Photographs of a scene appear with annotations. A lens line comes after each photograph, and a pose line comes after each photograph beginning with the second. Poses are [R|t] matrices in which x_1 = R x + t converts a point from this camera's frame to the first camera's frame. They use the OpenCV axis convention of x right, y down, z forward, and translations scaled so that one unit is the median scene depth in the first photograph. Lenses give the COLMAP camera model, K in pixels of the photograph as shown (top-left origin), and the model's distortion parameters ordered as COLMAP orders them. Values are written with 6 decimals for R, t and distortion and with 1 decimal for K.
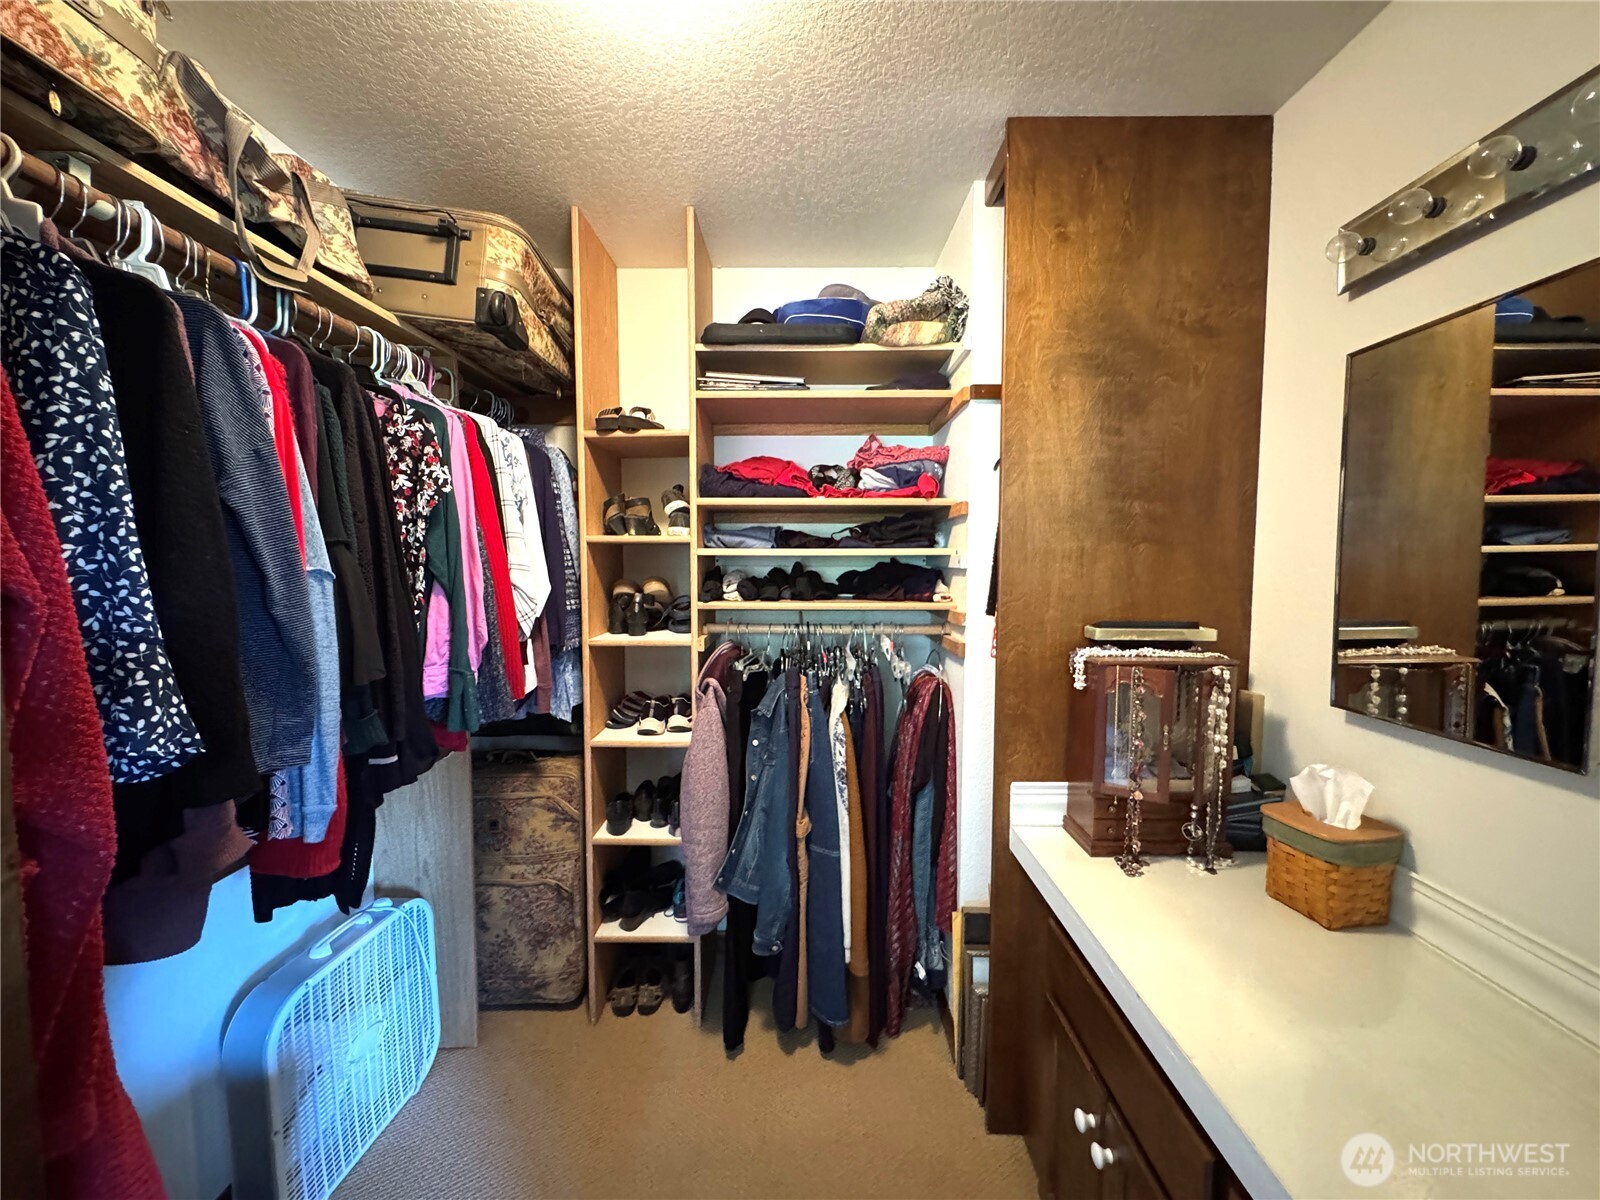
lens RADIAL K [[638.6, 0, 789.7], [0, 638.6, 602.8], [0, 0, 1]] dist [-0.000361, -0.000066]
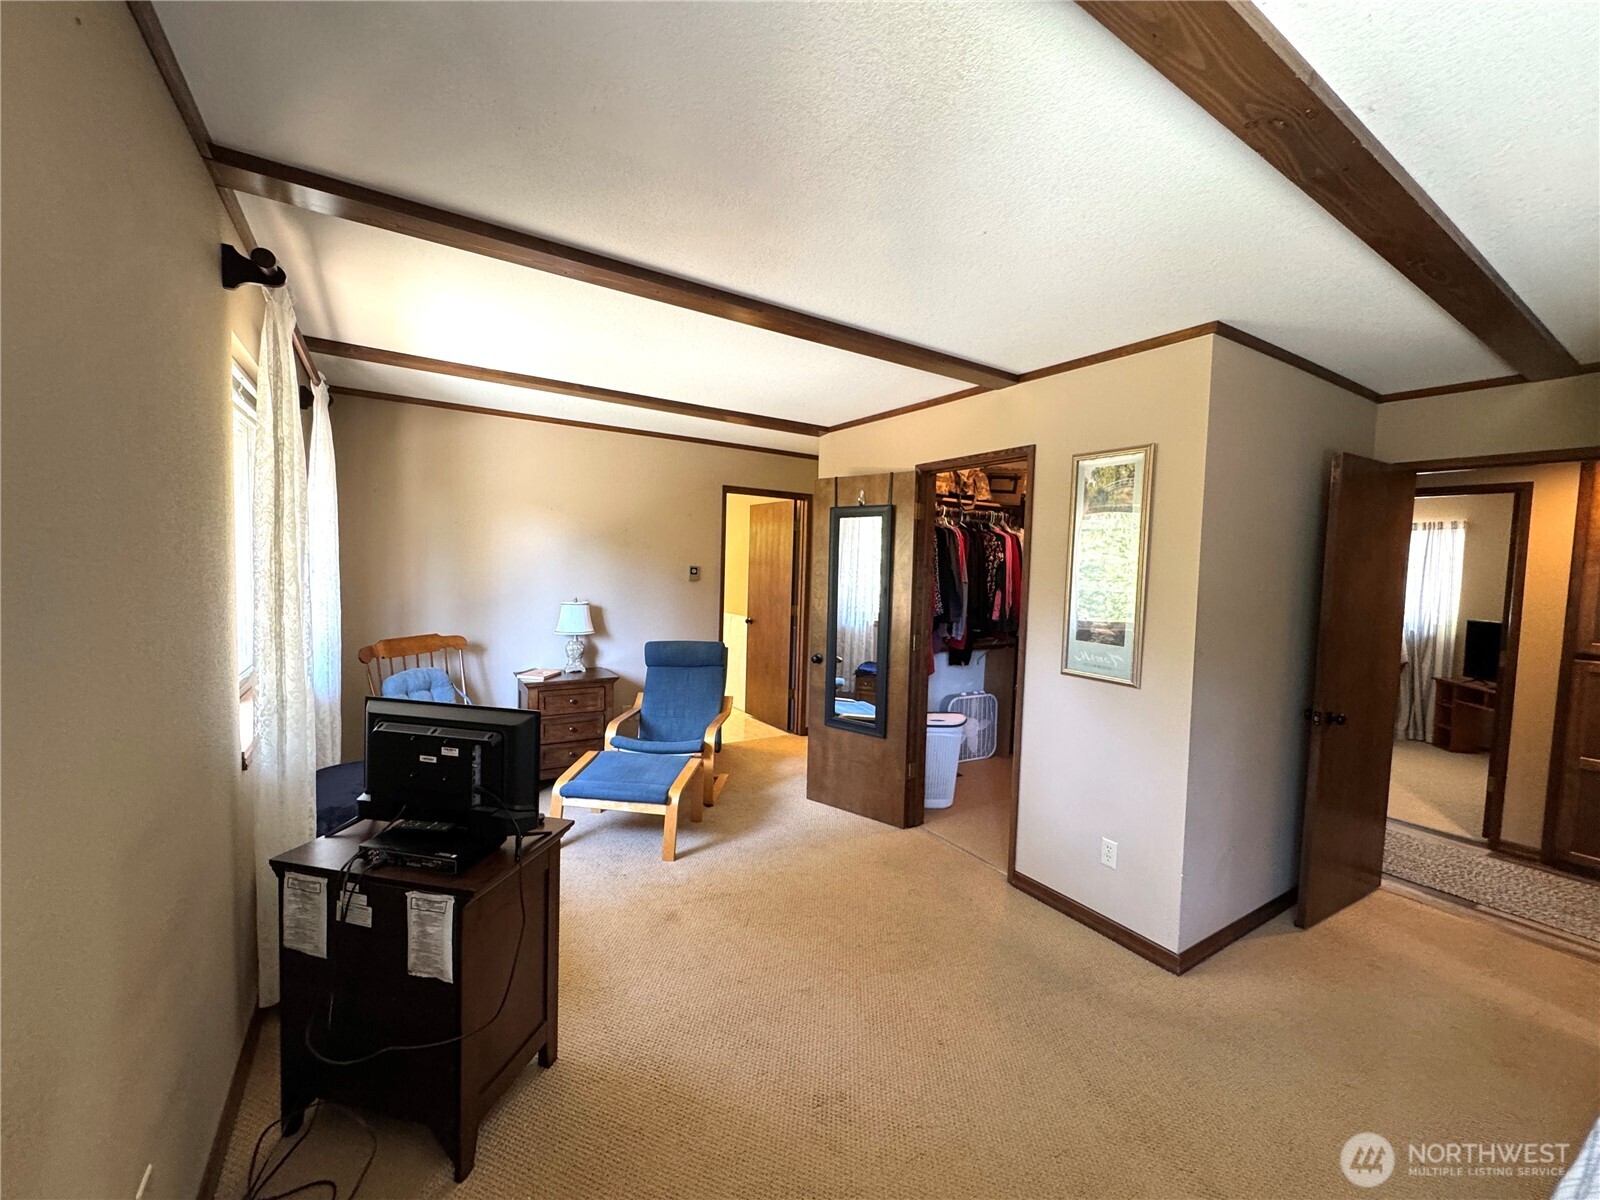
lens RADIAL K [[638.6, 0, 793.7], [0, 638.6, 600.9], [0, 0, 1]] dist [-0.000361, -0.000066]
pose [[0.560533, 0.063638, -0.825684, 1.859229], [-0.095092, 0.995394, 0.012164, 0.119279], [0.822655, 0.071697, 0.564002, -2.038193]]
